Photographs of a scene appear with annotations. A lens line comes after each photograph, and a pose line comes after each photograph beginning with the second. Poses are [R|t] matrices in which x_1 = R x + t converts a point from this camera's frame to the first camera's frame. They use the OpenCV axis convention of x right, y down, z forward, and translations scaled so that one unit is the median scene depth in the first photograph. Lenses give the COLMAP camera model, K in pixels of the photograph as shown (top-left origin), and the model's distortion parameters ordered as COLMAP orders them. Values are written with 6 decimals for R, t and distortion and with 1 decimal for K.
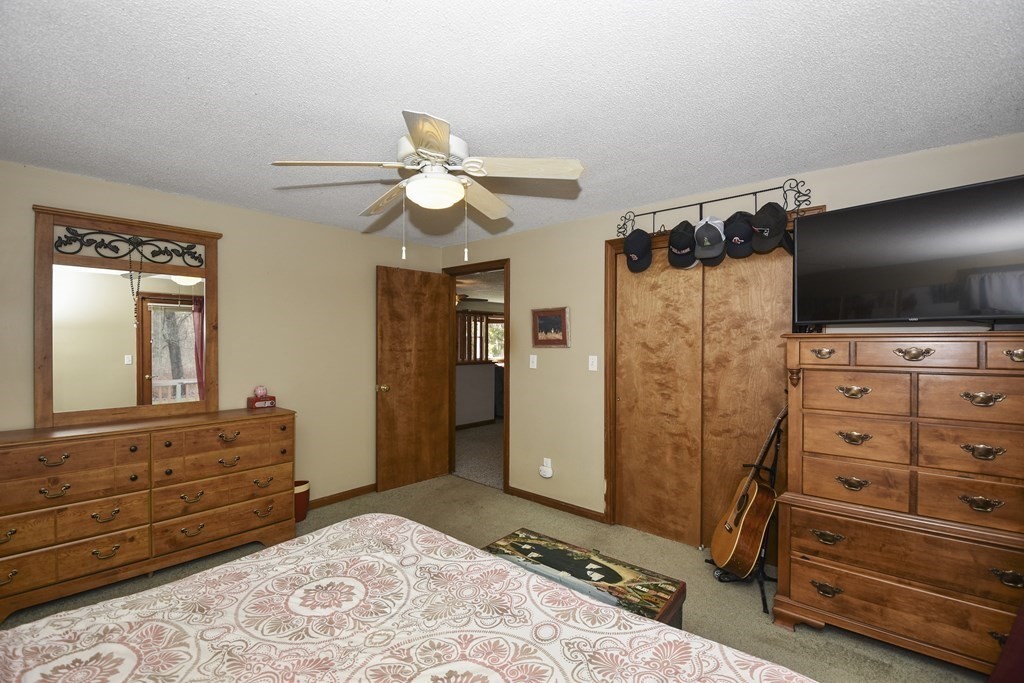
lens RADIAL K [[454.3, 0, 509.8], [0, 454.3, 338.8], [0, 0, 1]] dist [0.015338, -0.022571]
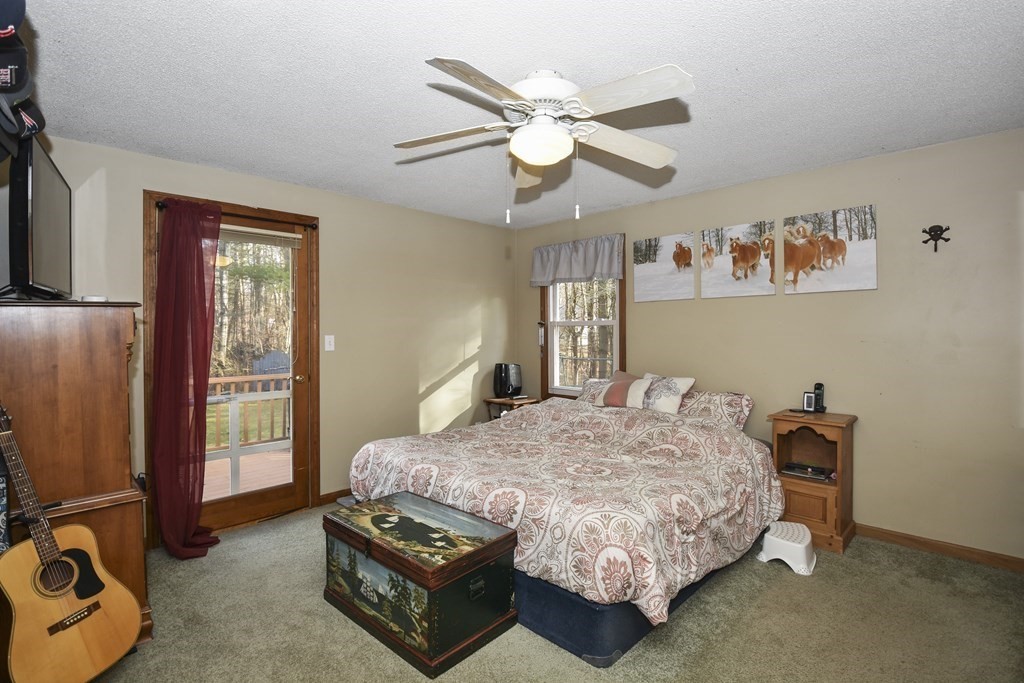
lens RADIAL K [[486.0, 0, 514.2], [0, 486.0, 331.0], [0, 0, 1]] dist [0.001634, -0.017248]
pose [[-0.998670, 0.000764, 0.051544, -0.109018], [0.000763, 1.000000, -0.000035, 0.031445], [-0.051544, 0.000005, -0.998671, 1.350861]]
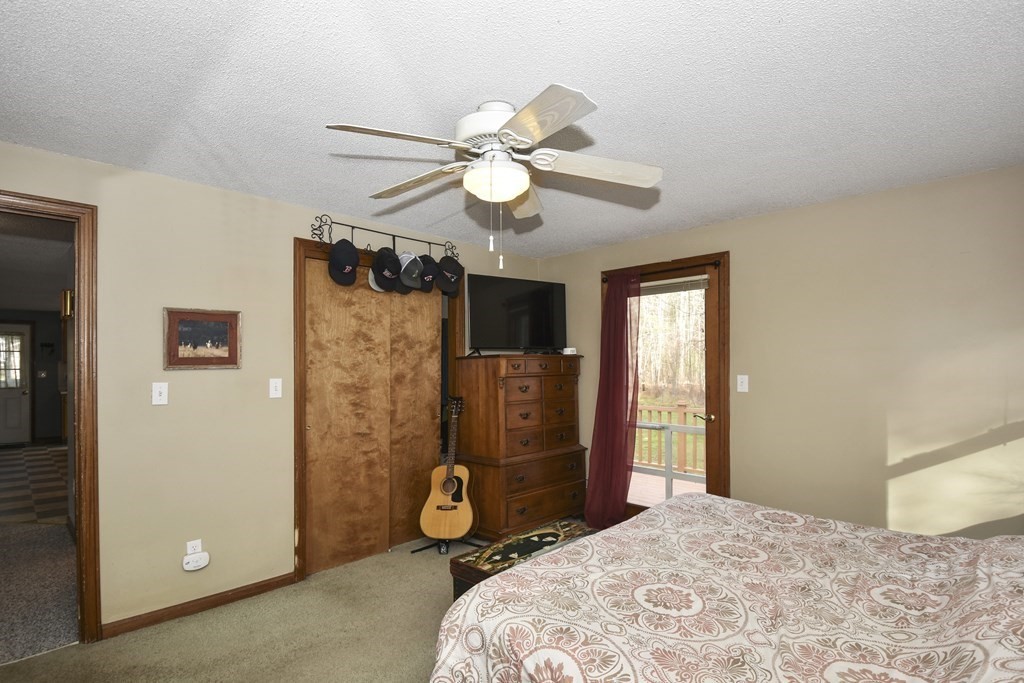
lens RADIAL K [[505.1, 0, 512.9], [0, 505.1, 362.0], [0, 0, 1]] dist [0.000551, -0.000503]
pose [[0.050436, 0.006334, 0.998707, -0.765383], [0.002056, 0.999977, -0.006445, 0.017794], [-0.998725, 0.002379, 0.050422, 0.633872]]
